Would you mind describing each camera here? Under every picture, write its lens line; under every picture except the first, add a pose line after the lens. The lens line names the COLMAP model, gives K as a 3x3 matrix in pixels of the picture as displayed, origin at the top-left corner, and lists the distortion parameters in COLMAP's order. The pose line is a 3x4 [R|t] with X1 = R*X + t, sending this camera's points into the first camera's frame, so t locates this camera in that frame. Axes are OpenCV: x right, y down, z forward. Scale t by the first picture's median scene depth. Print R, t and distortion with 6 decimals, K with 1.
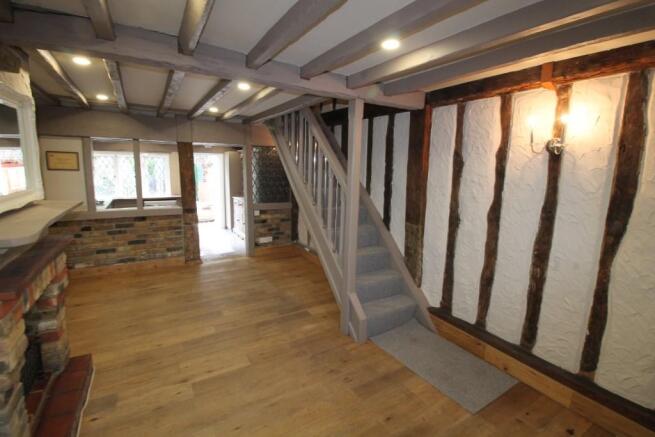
lens RADIAL K [[309.9, 0, 328.6], [0, 309.9, 210.1], [0, 0, 1]] dist [0.001064, -0.013522]
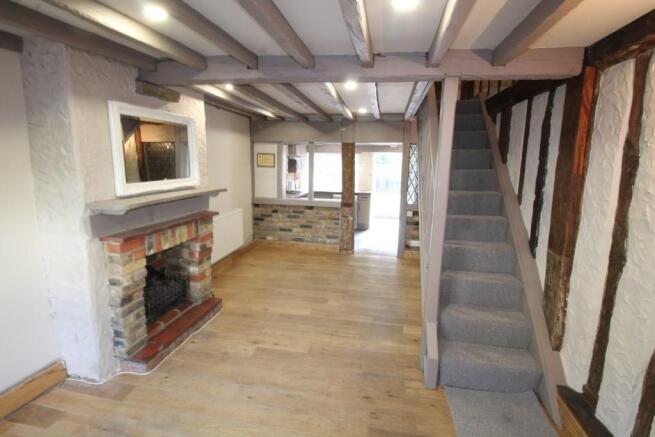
lens RADIAL K [[309.9, 0, 328.6], [0, 309.9, 210.1], [0, 0, 1]] dist [0.001064, -0.013522]
pose [[0.743101, 0.100603, -0.661573, 0.312367], [-0.100180, 0.994218, 0.038662, -0.021354], [0.661638, 0.037546, 0.748883, 0.172085]]
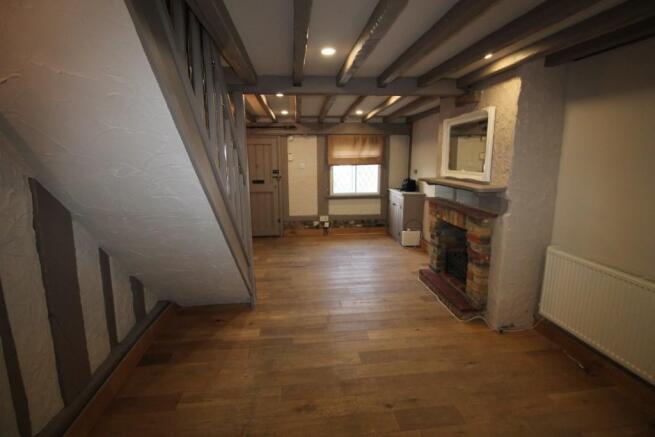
lens RADIAL K [[309.9, 0, 328.6], [0, 309.9, 210.1], [0, 0, 1]] dist [0.001064, -0.013522]
pose [[-0.905701, -0.083707, 0.415571, -0.513281], [0.051457, 0.951354, 0.303773, -0.212590], [-0.420783, 0.296511, -0.857335, 1.447260]]
